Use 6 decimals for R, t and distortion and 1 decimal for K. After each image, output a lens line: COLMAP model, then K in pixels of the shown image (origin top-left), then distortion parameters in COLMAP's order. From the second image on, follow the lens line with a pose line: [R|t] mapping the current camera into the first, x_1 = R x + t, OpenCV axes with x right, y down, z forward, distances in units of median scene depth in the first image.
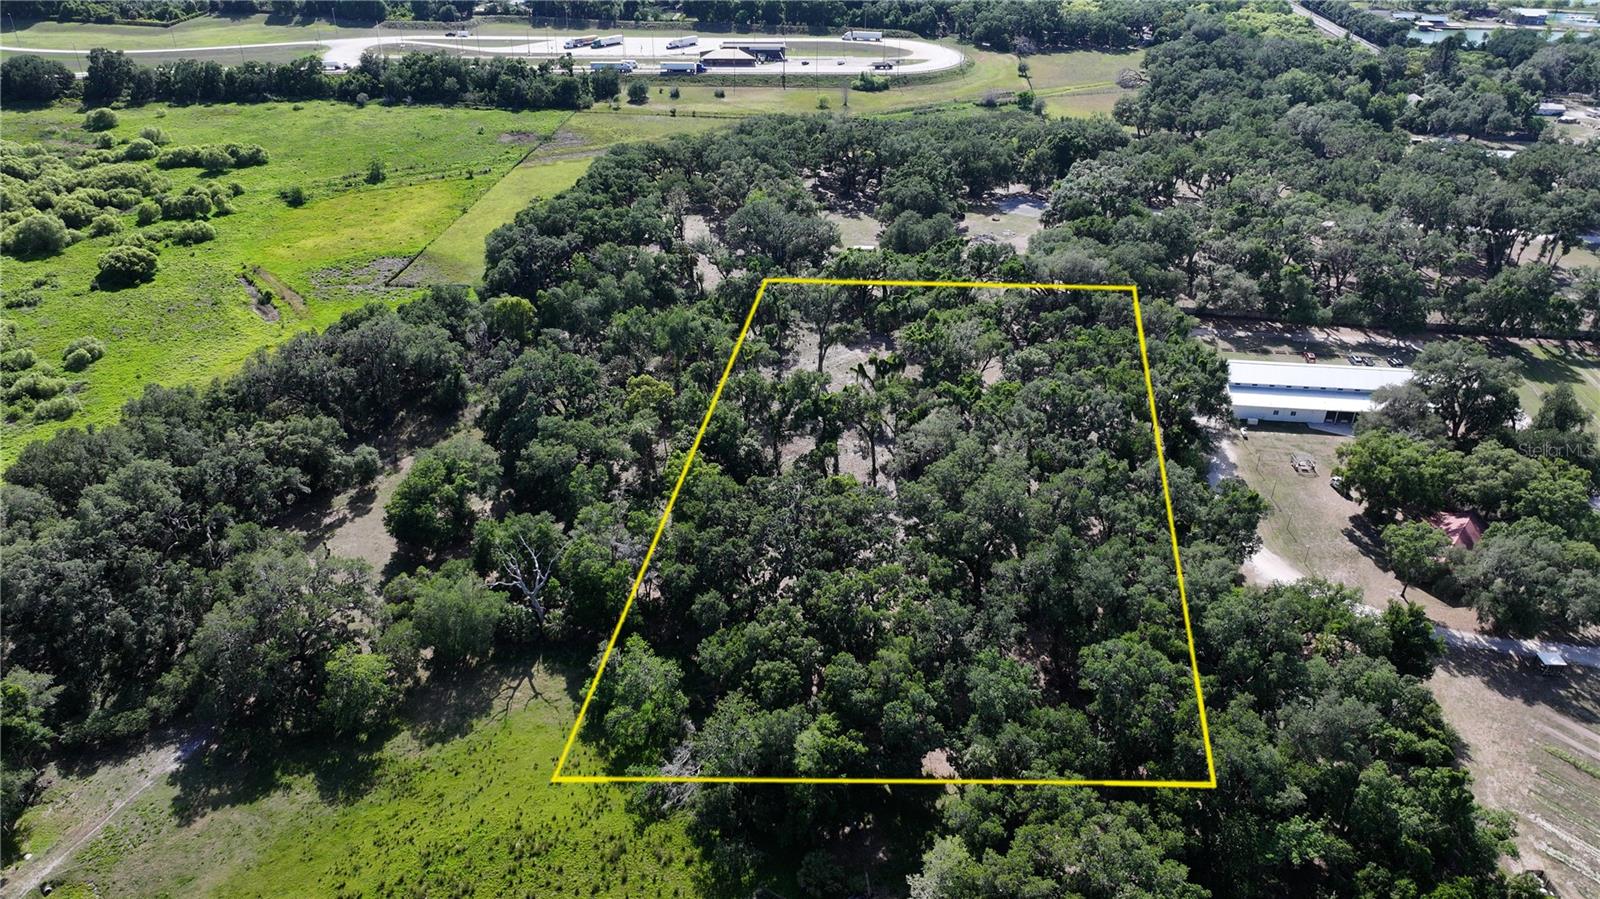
lens RADIAL K [[1160.5, 0, 798.0], [0, 1160.5, 449.9], [0, 0, 1]] dist [-0.003078, 0.023238]
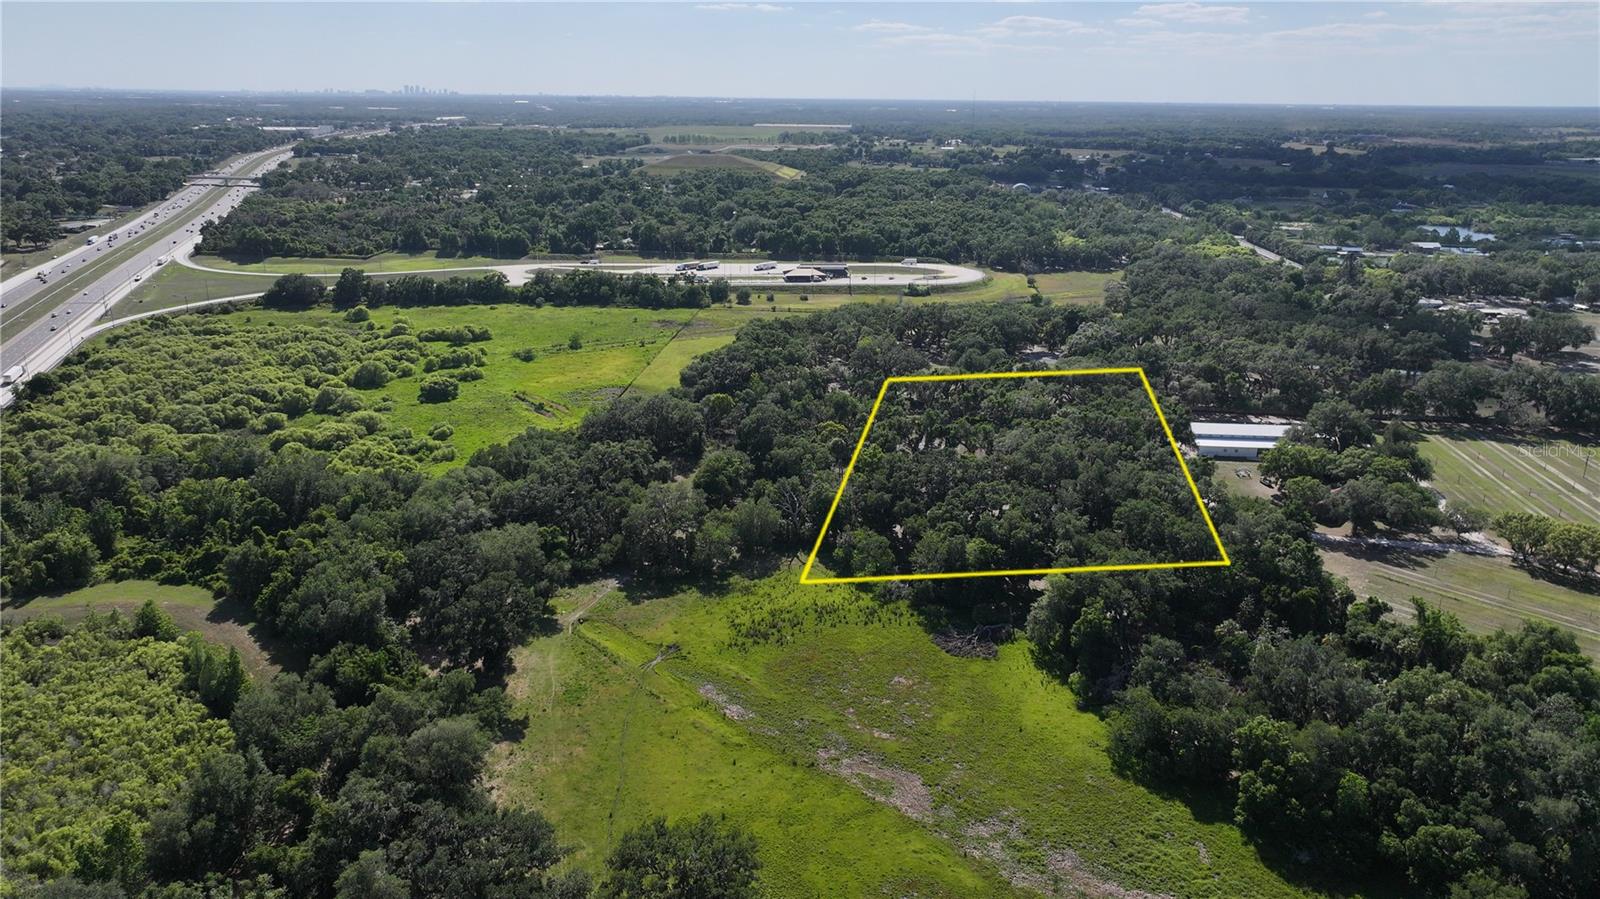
lens RADIAL K [[1160.5, 0, 799.9], [0, 1160.5, 450.5], [0, 0, 1]] dist [-0.003078, 0.023238]
pose [[0.999943, -0.009568, 0.004702, -0.086902], [0.010342, 0.977668, -0.209902, 0.150269], [-0.002589, 0.209939, 0.977711, -0.272021]]
